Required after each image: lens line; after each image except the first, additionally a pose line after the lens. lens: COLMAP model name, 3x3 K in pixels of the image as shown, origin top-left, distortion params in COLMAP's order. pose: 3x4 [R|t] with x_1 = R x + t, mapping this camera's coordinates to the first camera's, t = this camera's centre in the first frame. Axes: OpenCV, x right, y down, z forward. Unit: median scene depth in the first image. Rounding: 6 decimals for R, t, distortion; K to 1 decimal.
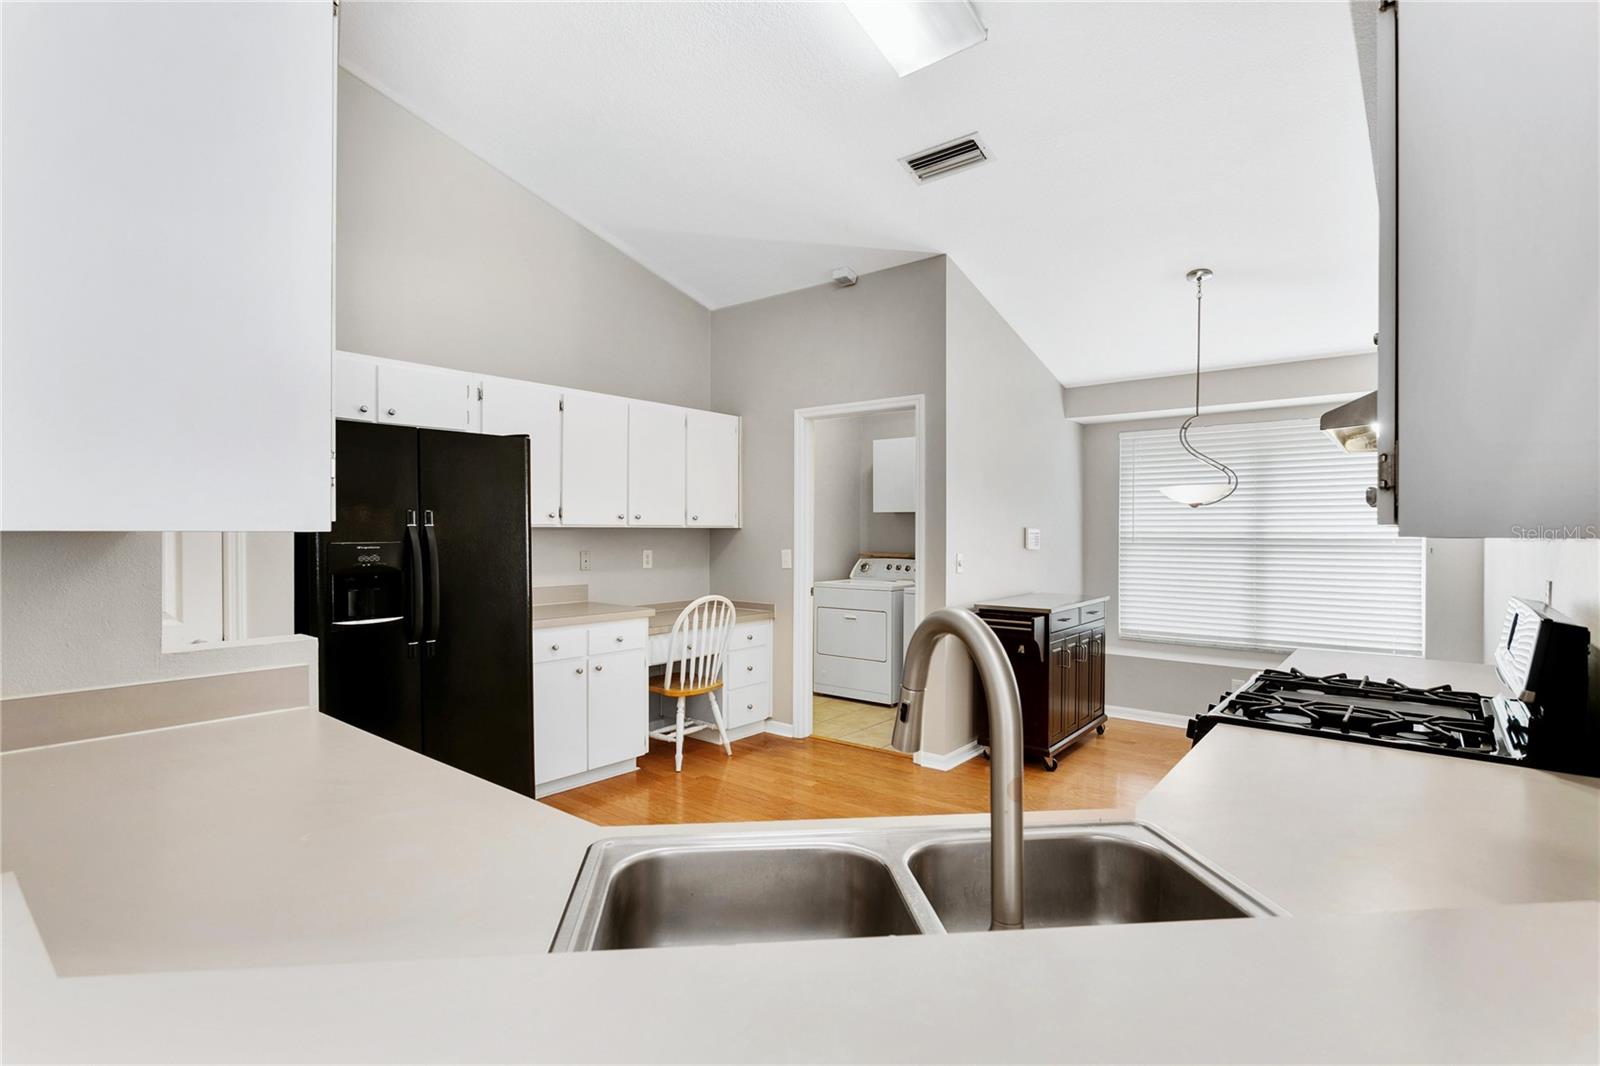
lens RADIAL K [[780.4, 0, 787.6], [0, 780.4, 538.9], [0, 0, 1]] dist [-0.012848, 0.000124]
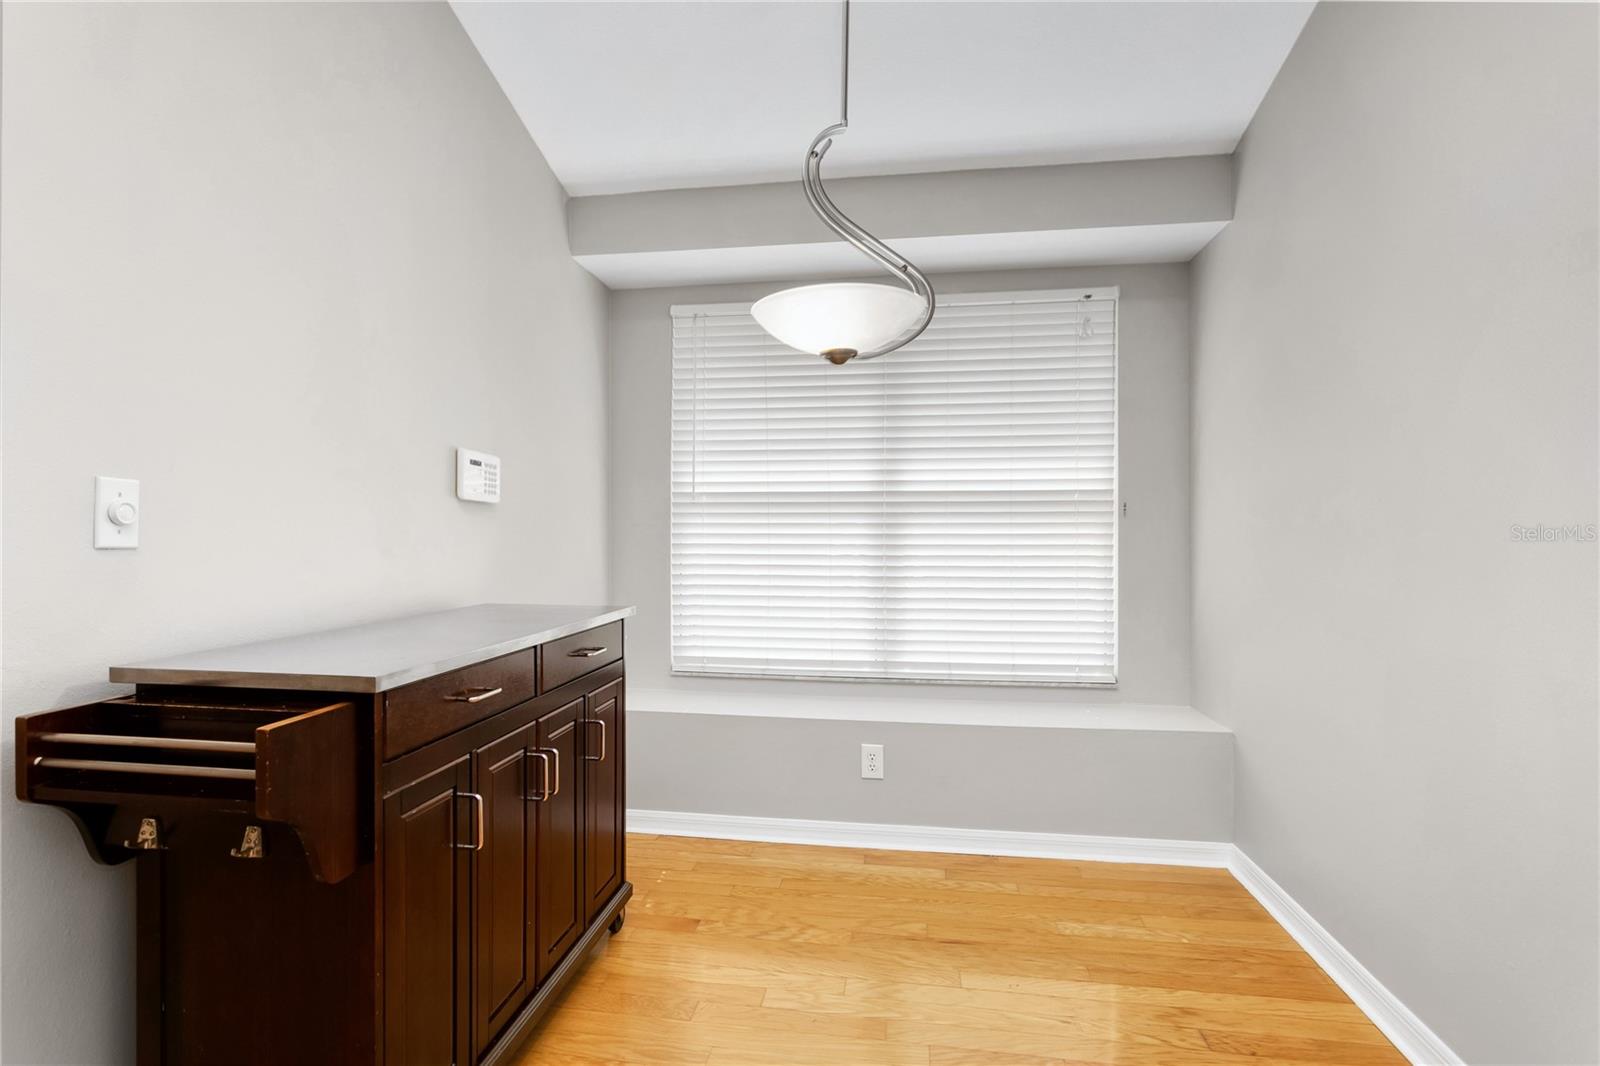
lens RADIAL K [[774.7, 0, 798.4], [0, 774.7, 528.5], [0, 0, 1]] dist [0.000897, 0.000315]
pose [[0.854378, 0.003421, 0.519641, 0.631672], [0.006090, 0.999844, -0.016596, 0.096988], [-0.519617, 0.017344, 0.854223, 1.401653]]
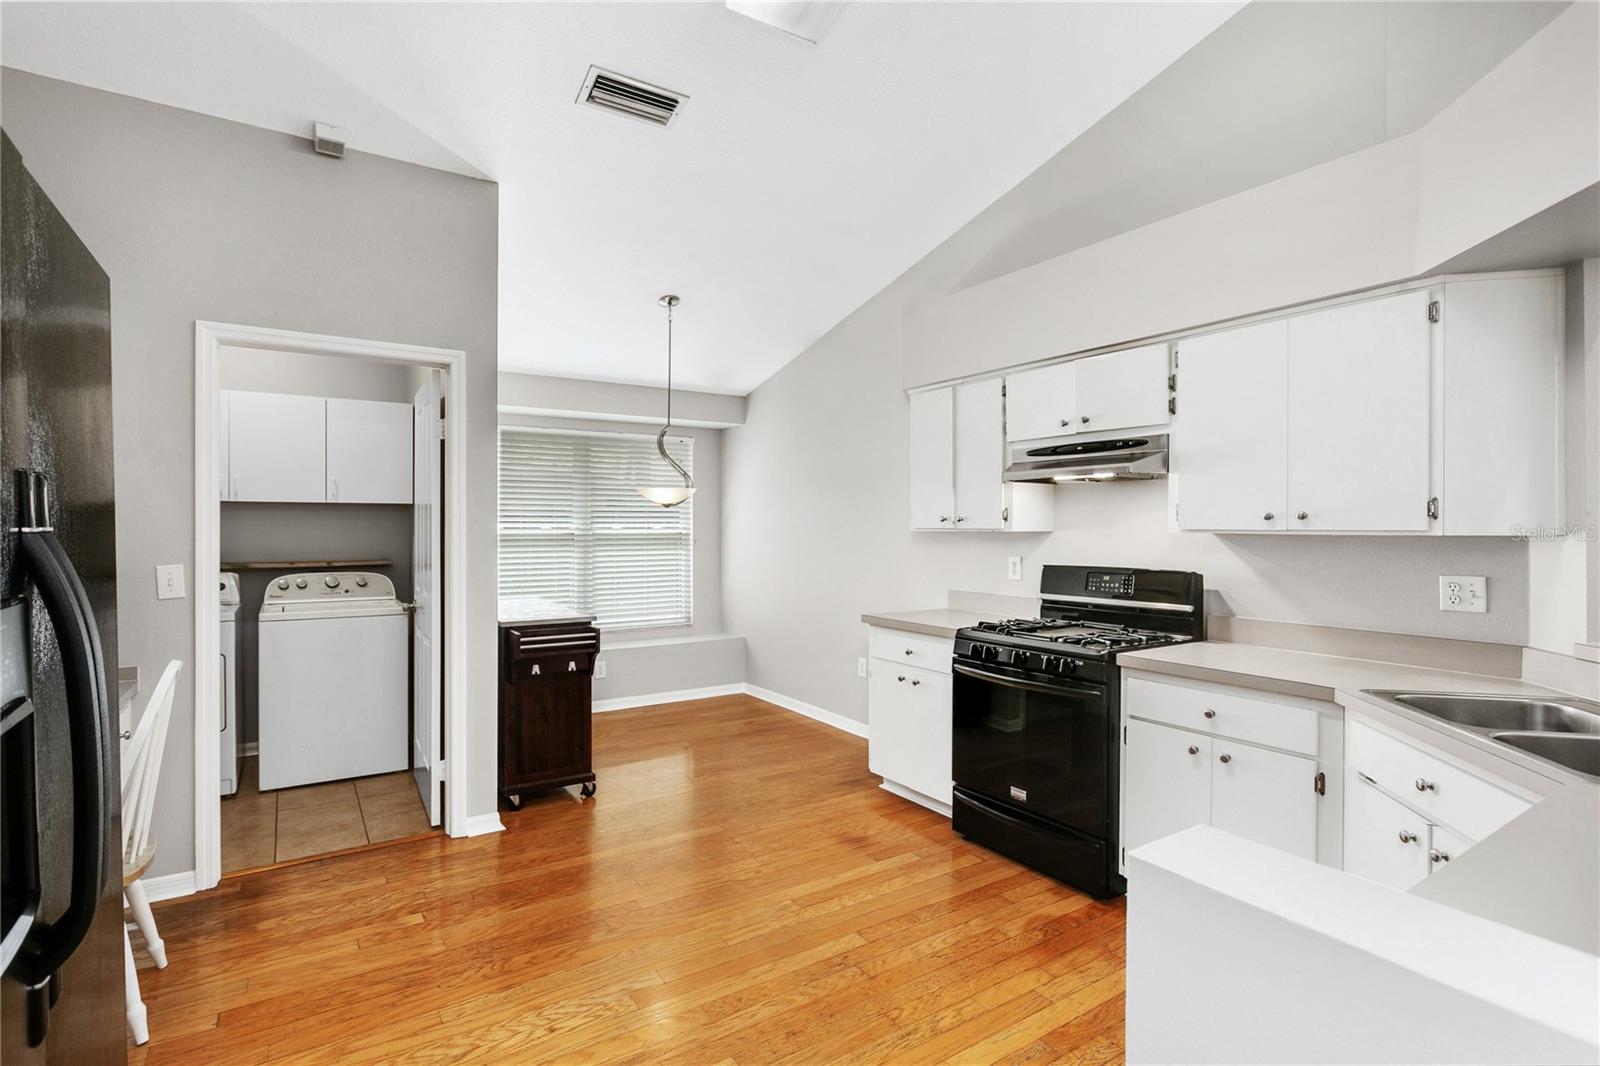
lens RADIAL K [[774.7, 0, 798.4], [0, 774.7, 528.5], [0, 0, 1]] dist [0.000897, 0.000315]
pose [[0.293721, -0.005835, 0.955873, -0.991216], [0.014482, 0.999894, 0.001654, -0.017312], [-0.955781, 0.013358, 0.293775, 1.007183]]
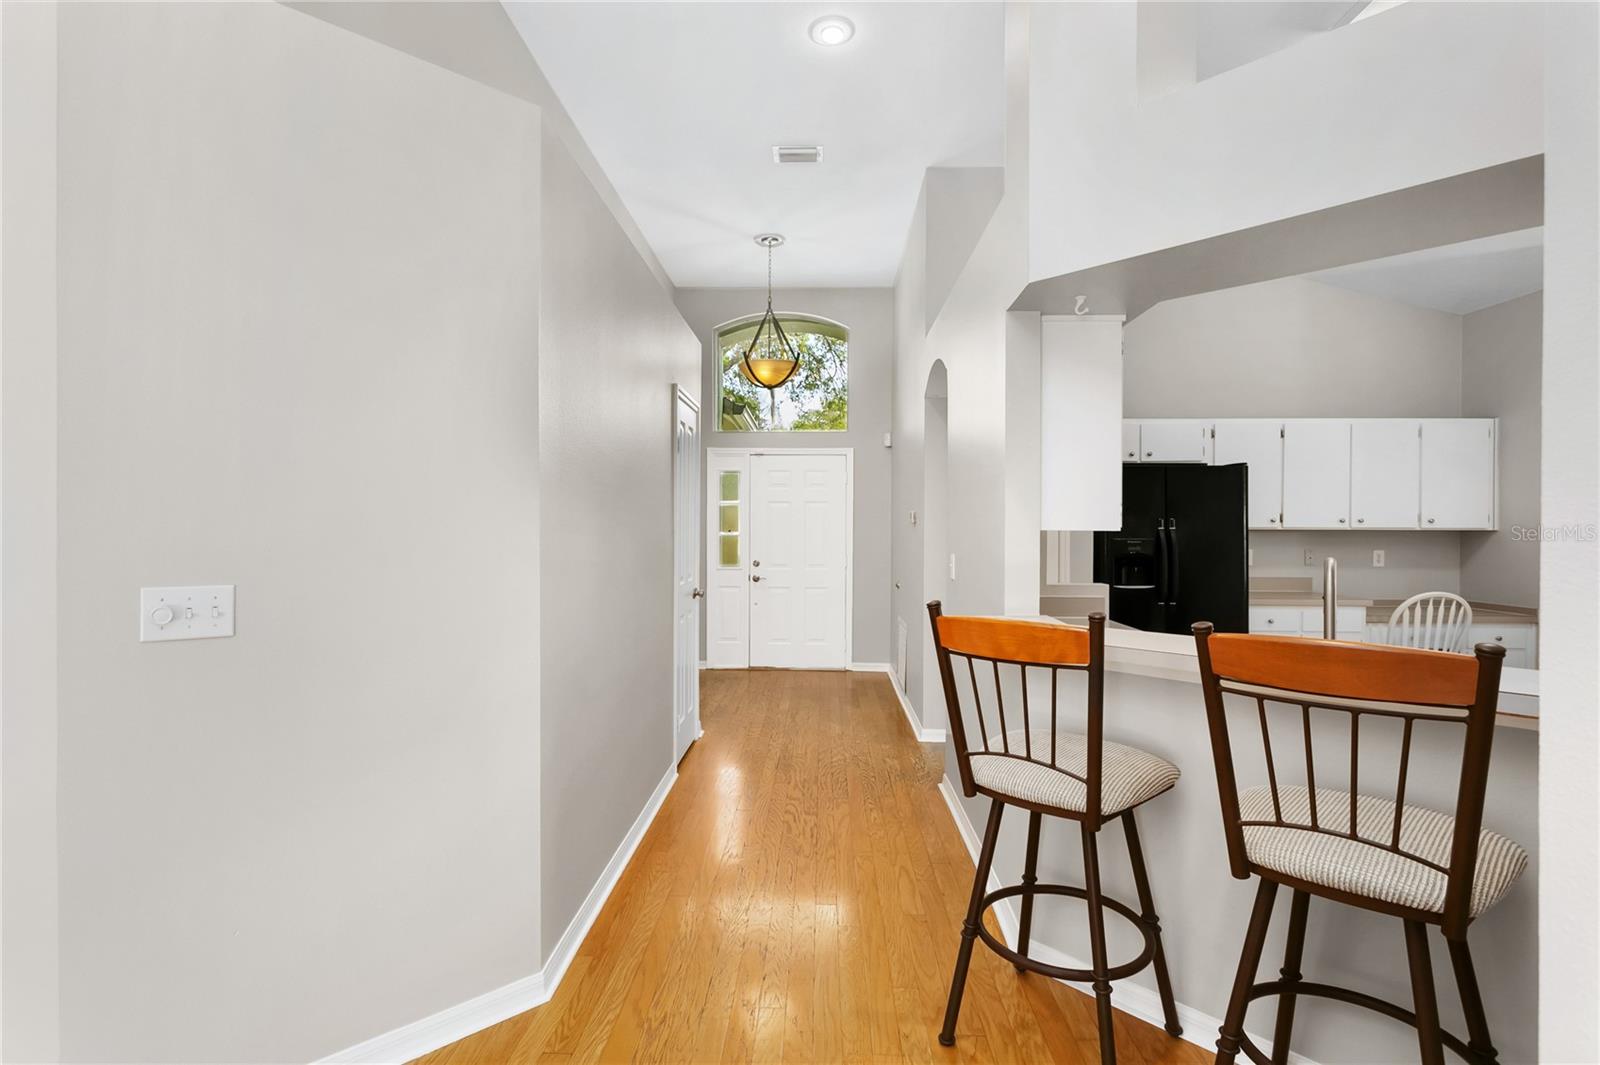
lens RADIAL K [[774.7, 0, 798.4], [0, 774.7, 528.0], [0, 0, 1]] dist [0.000897, 0.000315]
pose [[0.617424, 0.000960, -0.786630, 0.180989], [-0.013453, 0.999866, -0.009339, 0.004114], [0.786515, 0.016349, 0.617354, -0.331598]]
